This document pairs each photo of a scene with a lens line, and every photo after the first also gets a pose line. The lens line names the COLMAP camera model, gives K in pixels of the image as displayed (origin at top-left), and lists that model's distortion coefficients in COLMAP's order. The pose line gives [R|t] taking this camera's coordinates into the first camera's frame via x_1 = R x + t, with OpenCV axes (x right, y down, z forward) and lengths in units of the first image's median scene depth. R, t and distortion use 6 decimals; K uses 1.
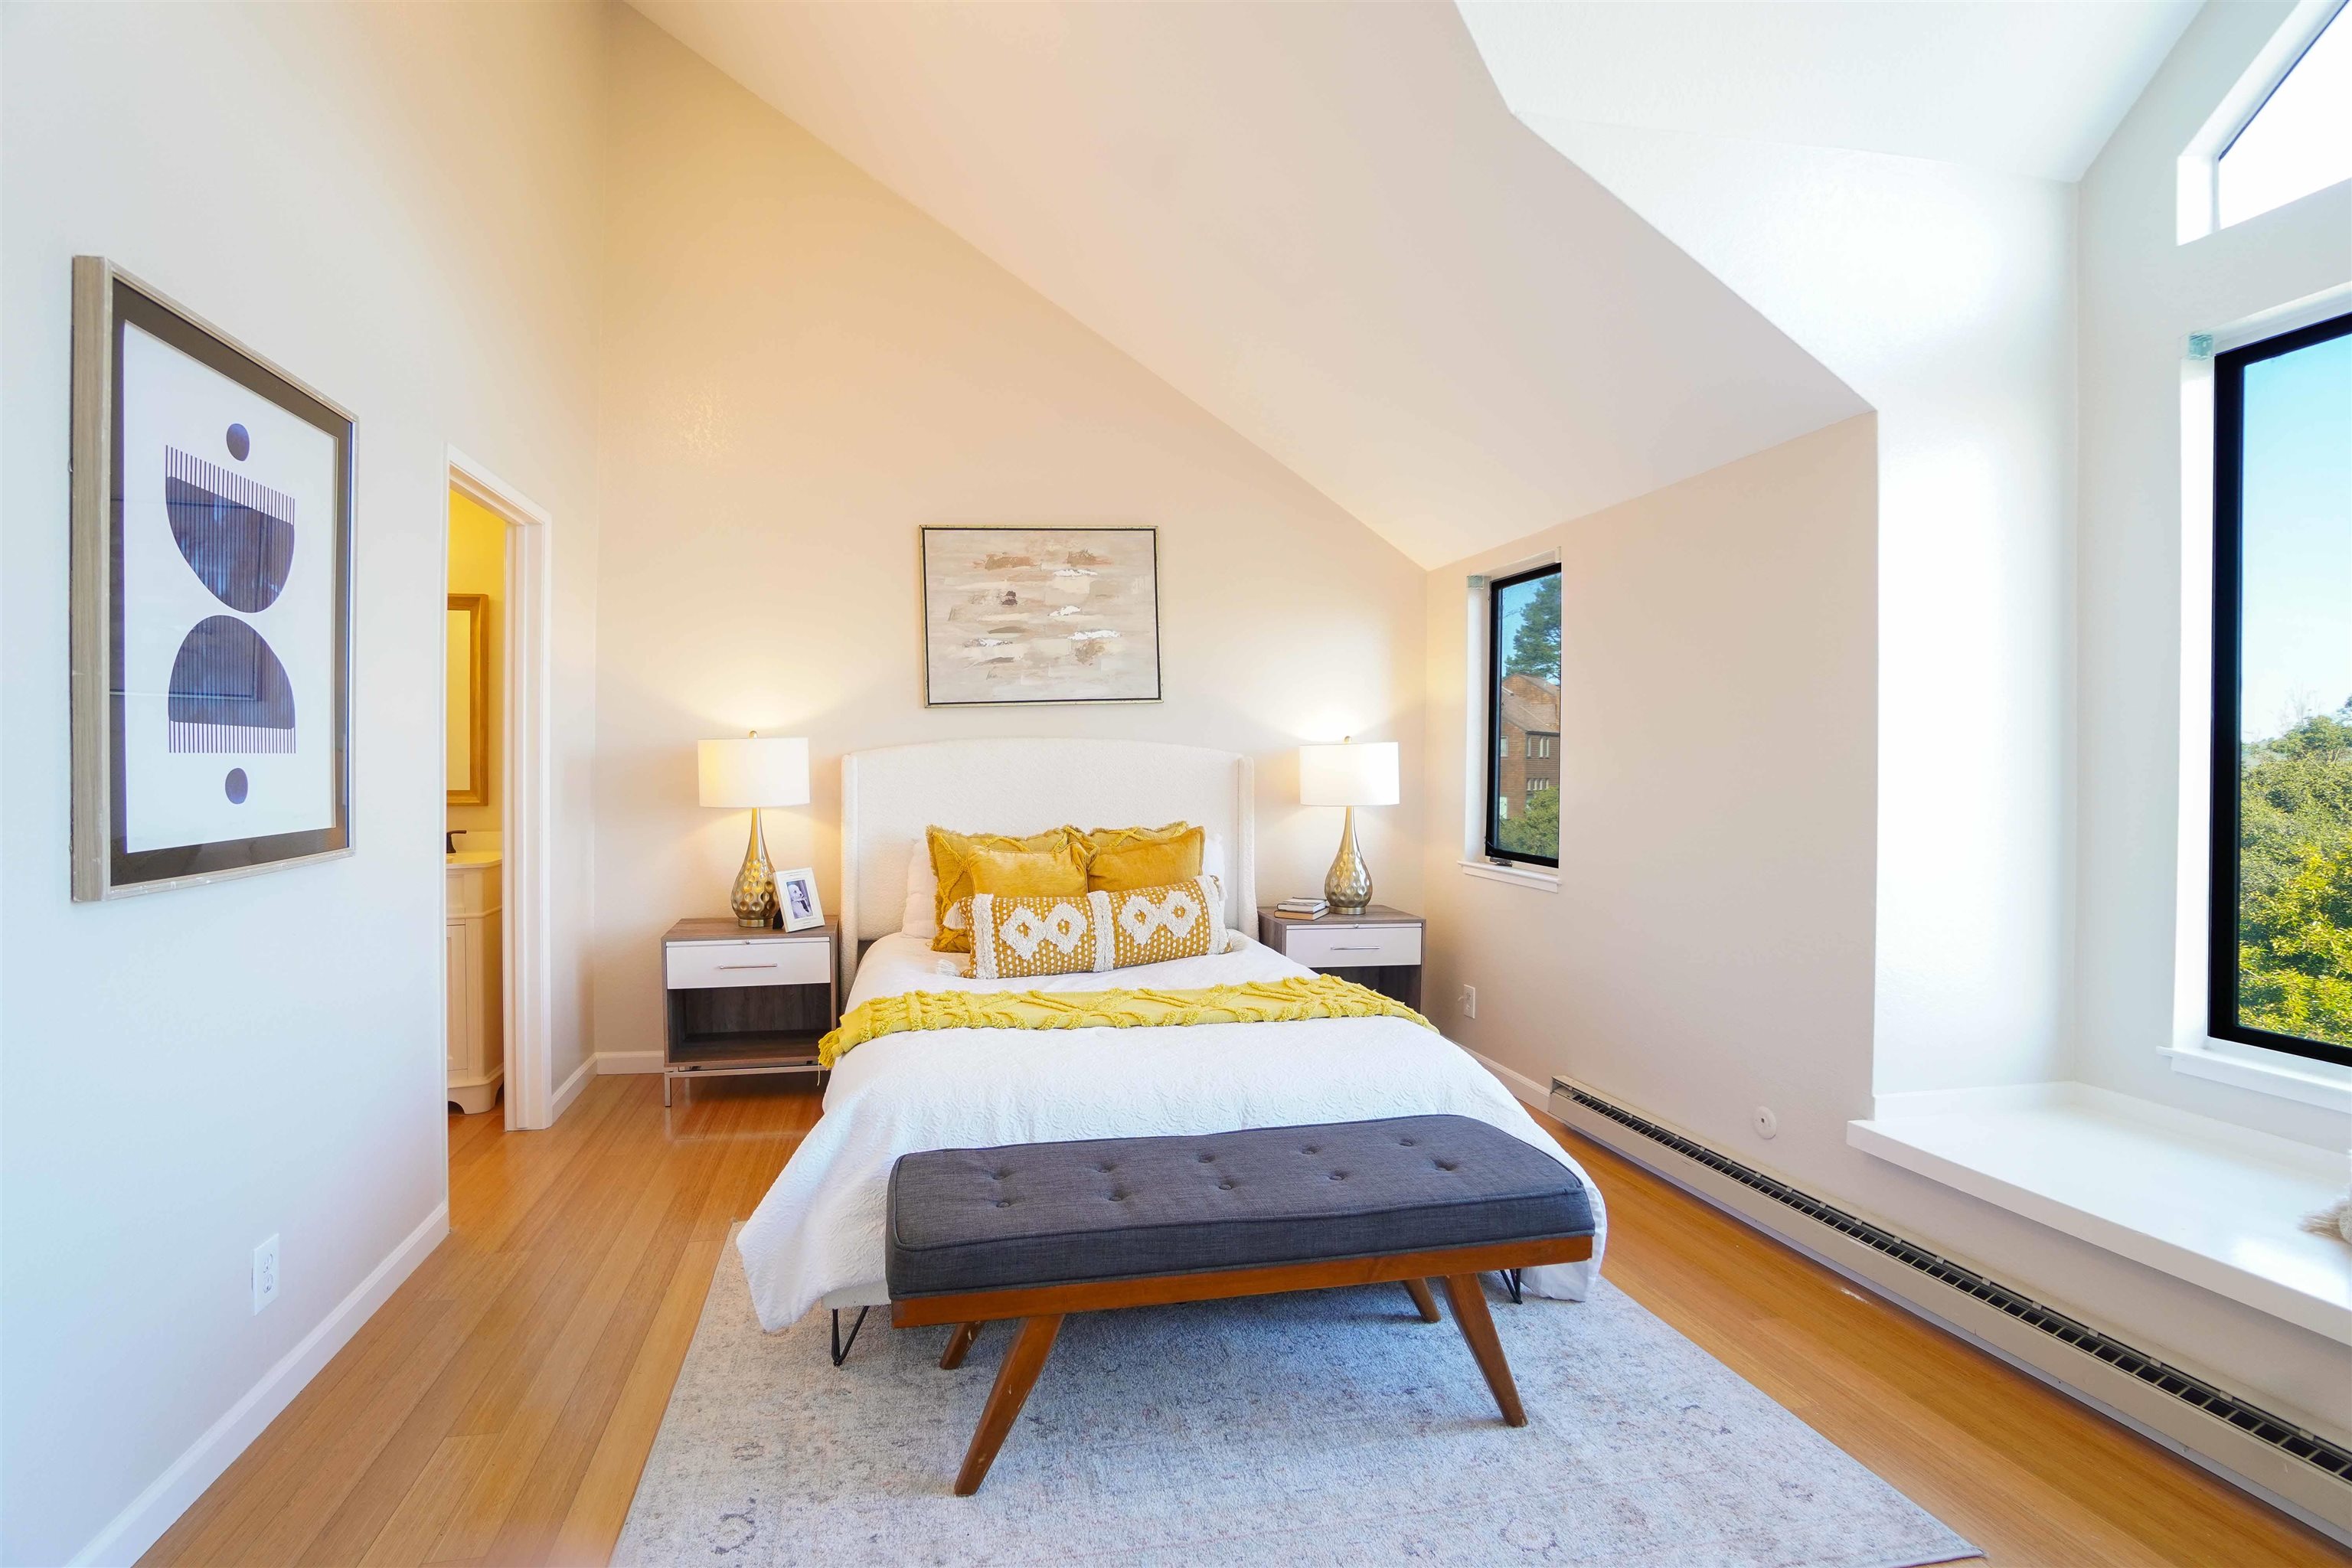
lens RADIAL K [[1061.3, 0, 1048.9], [0, 1061.3, 763.6], [0, 0, 1]] dist [-0.049983, 0.014144]
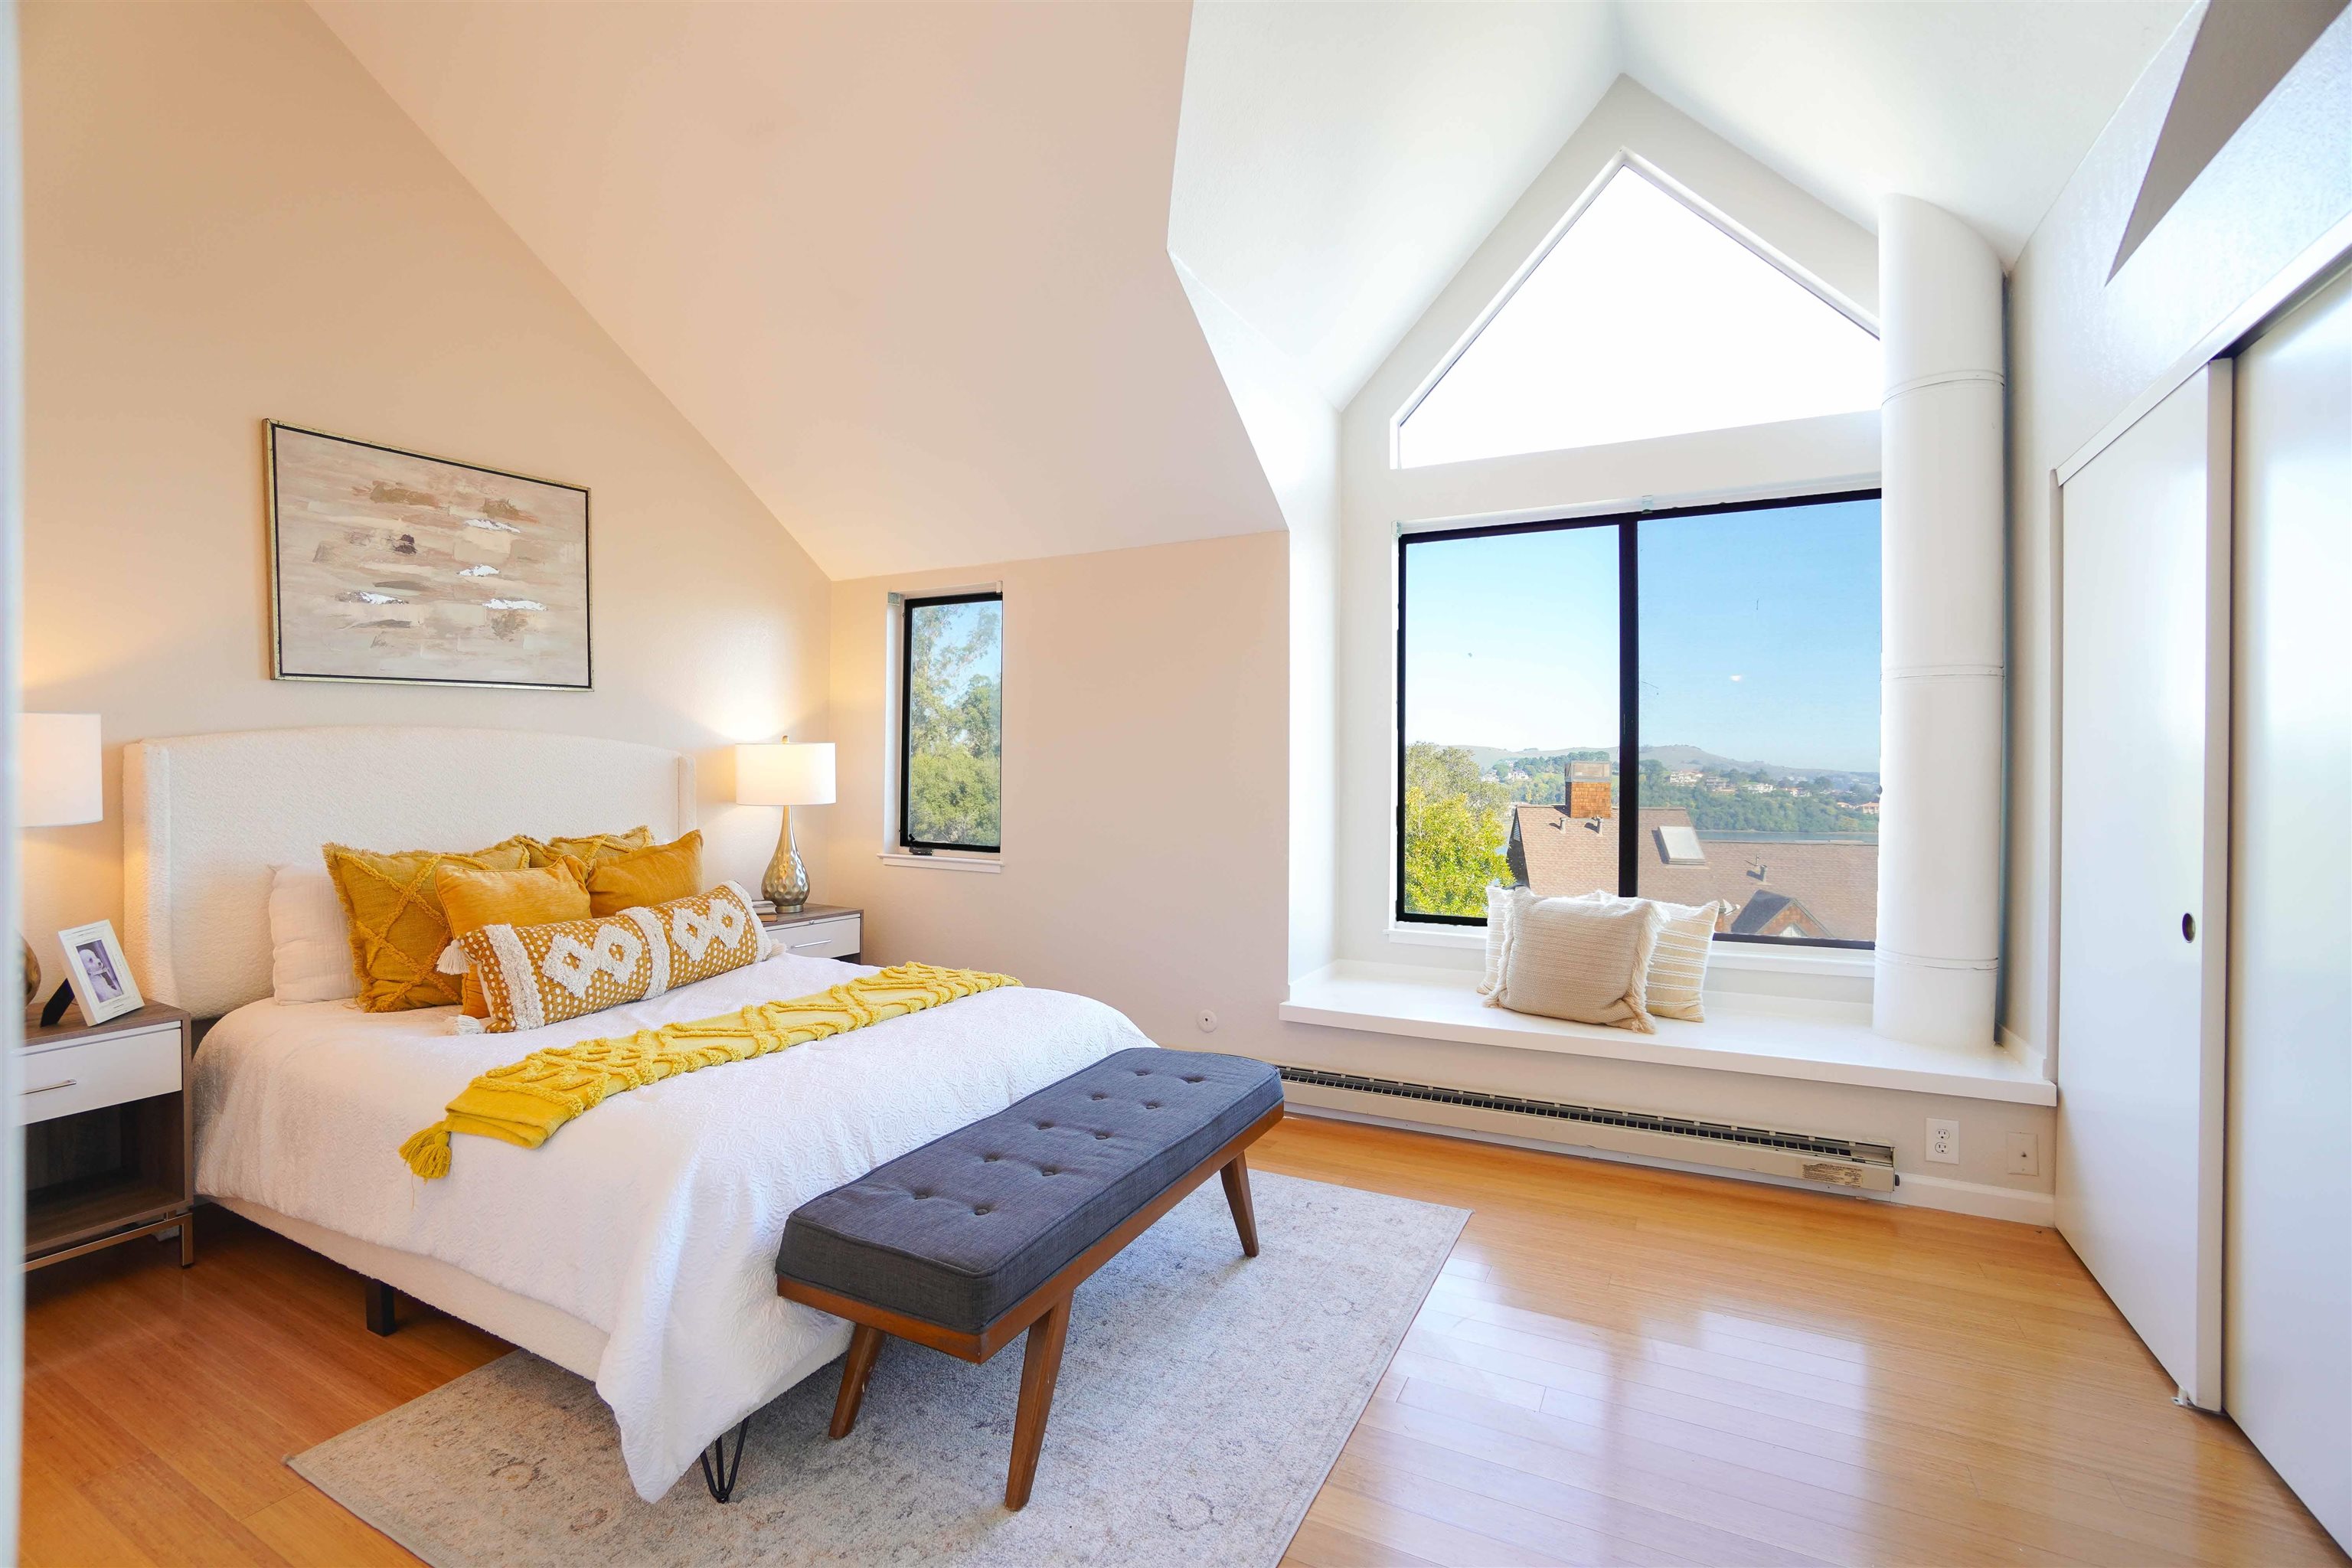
lens RADIAL K [[1061.3, 0, 1119.7], [0, 1061.3, 776.1], [0, 0, 1]] dist [-0.049983, 0.014144]
pose [[0.615176, -0.001223, 0.788389, -0.348719], [-0.004969, 0.999973, 0.005429, 0.005725], [-0.788374, -0.007257, 0.615153, 0.146356]]
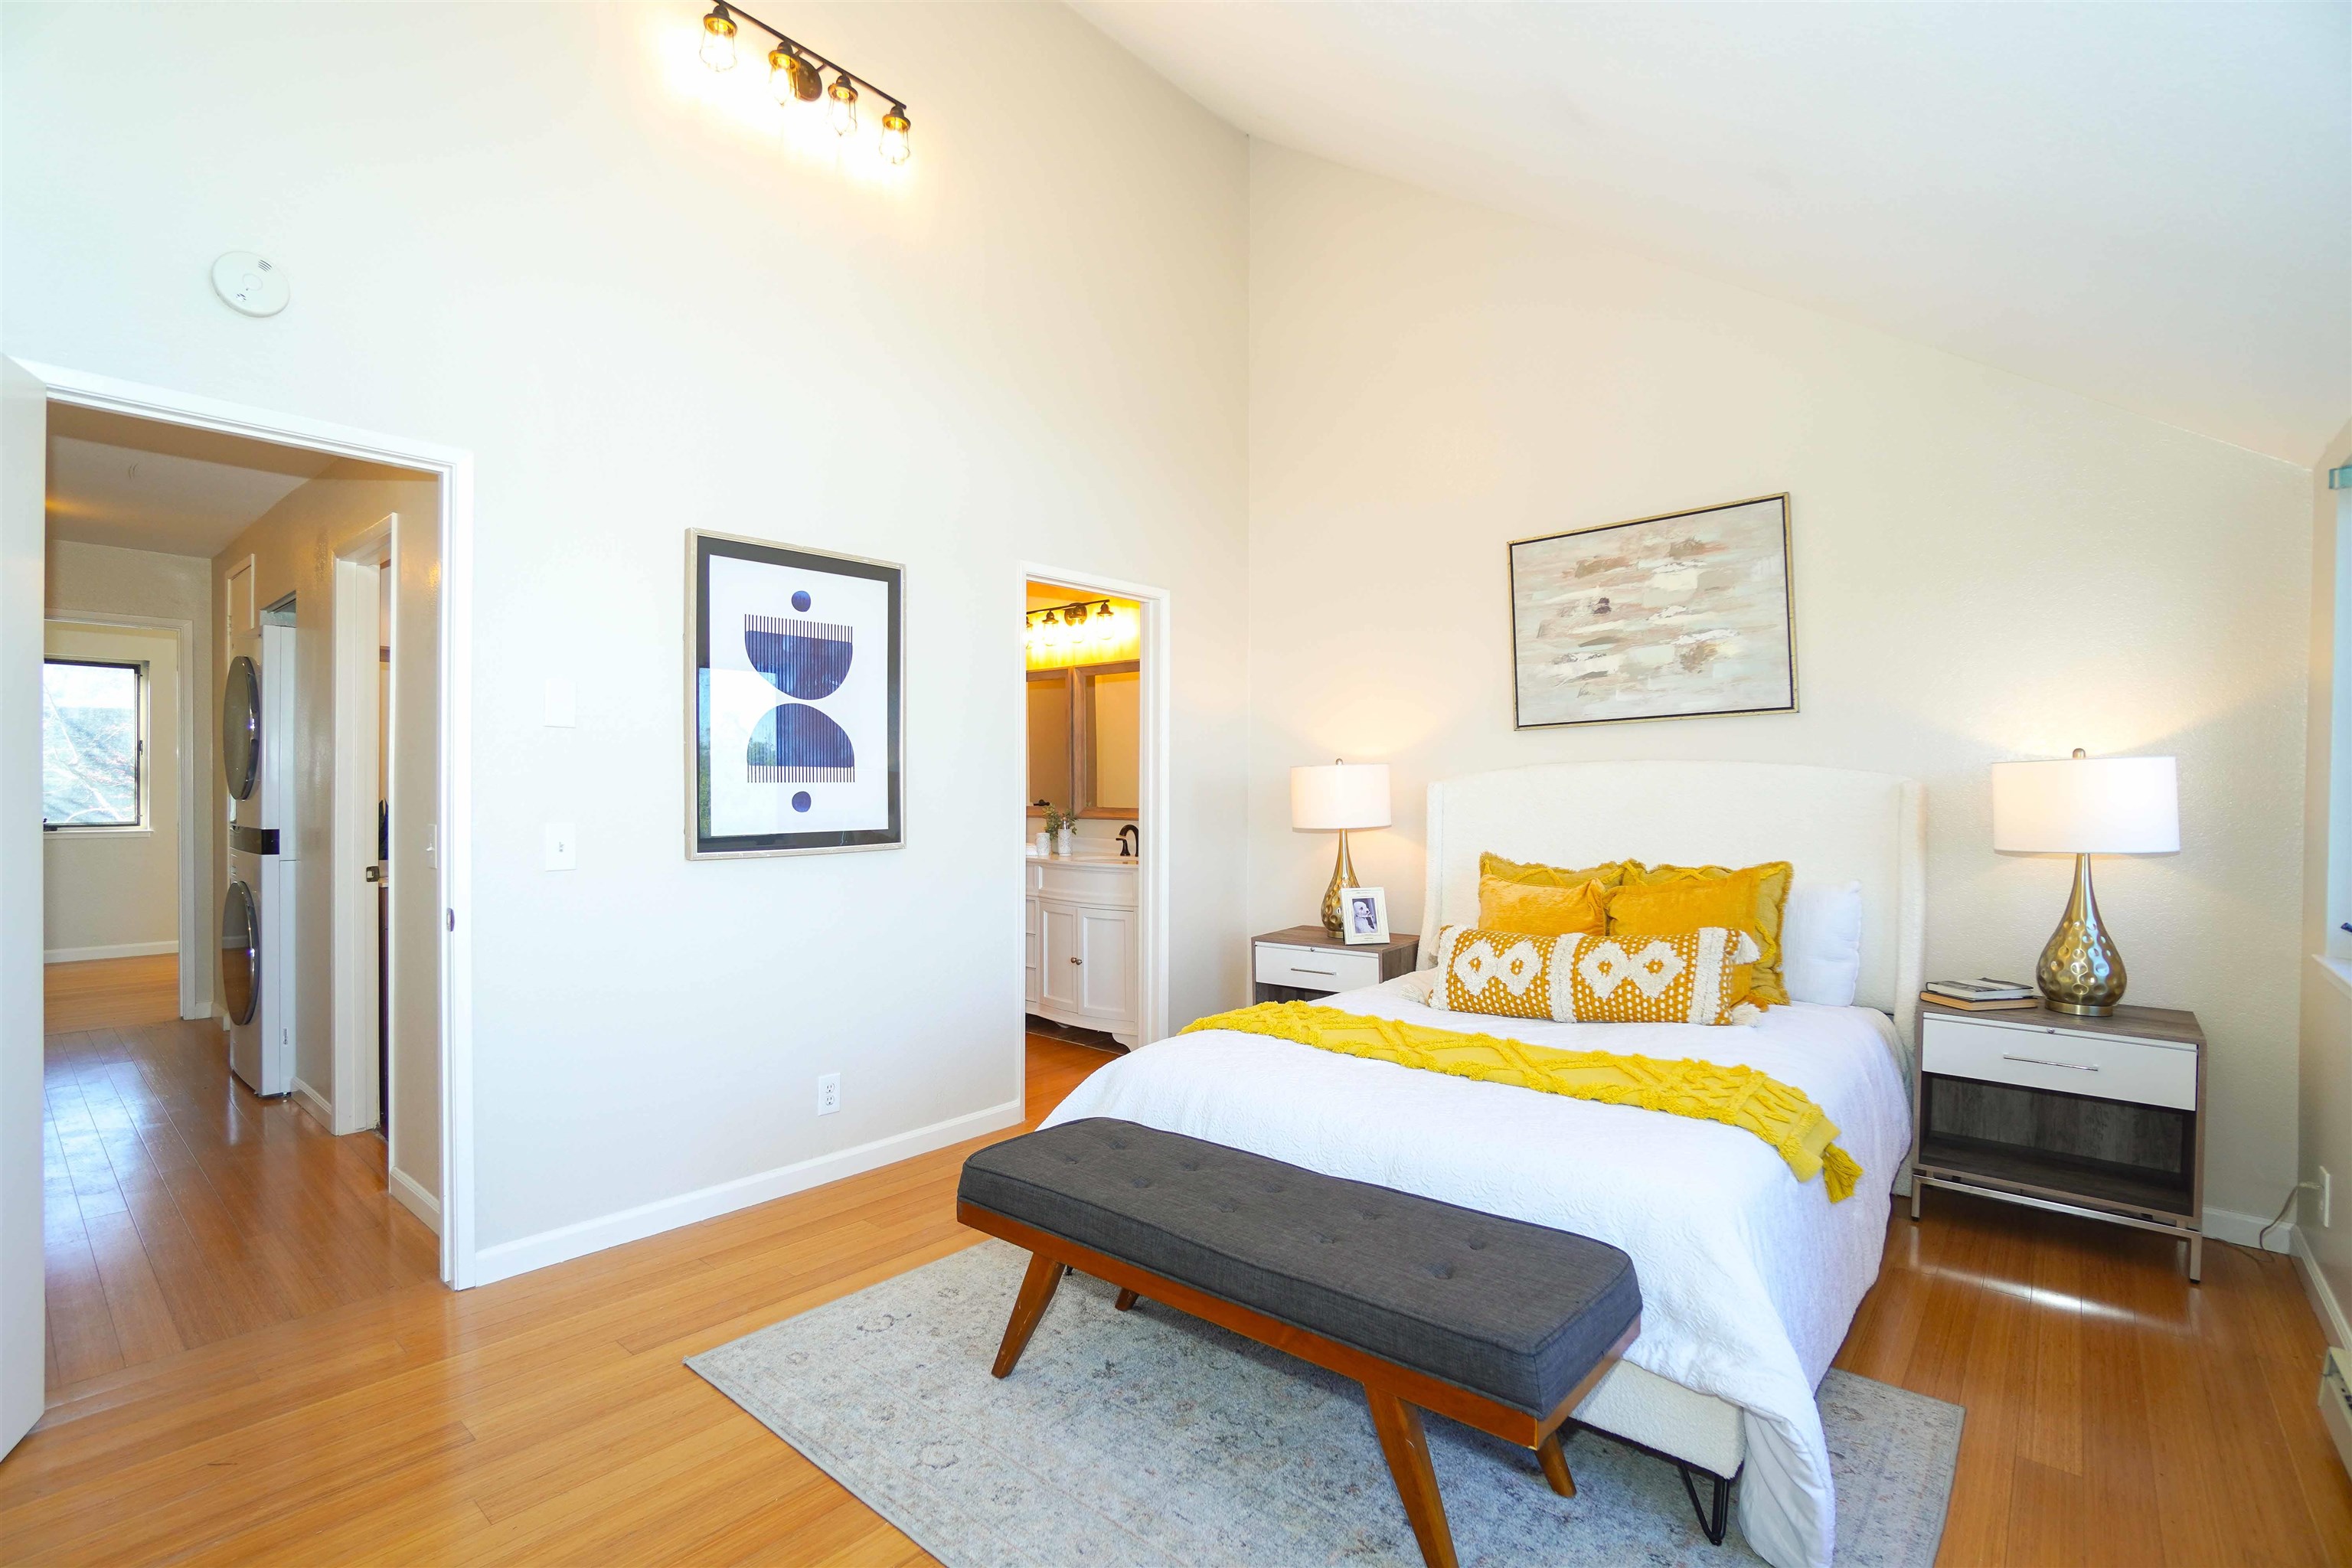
lens RADIAL K [[1057.6, 0, 1152.3], [0, 1057.6, 784.8], [0, 0, 1]] dist [-0.034626, 0.006255]
pose [[0.653809, -0.001086, -0.756658, 0.436370], [-0.000645, 0.999998, -0.001993, -0.001656], [0.756659, 0.001791, 0.653807, 0.140544]]
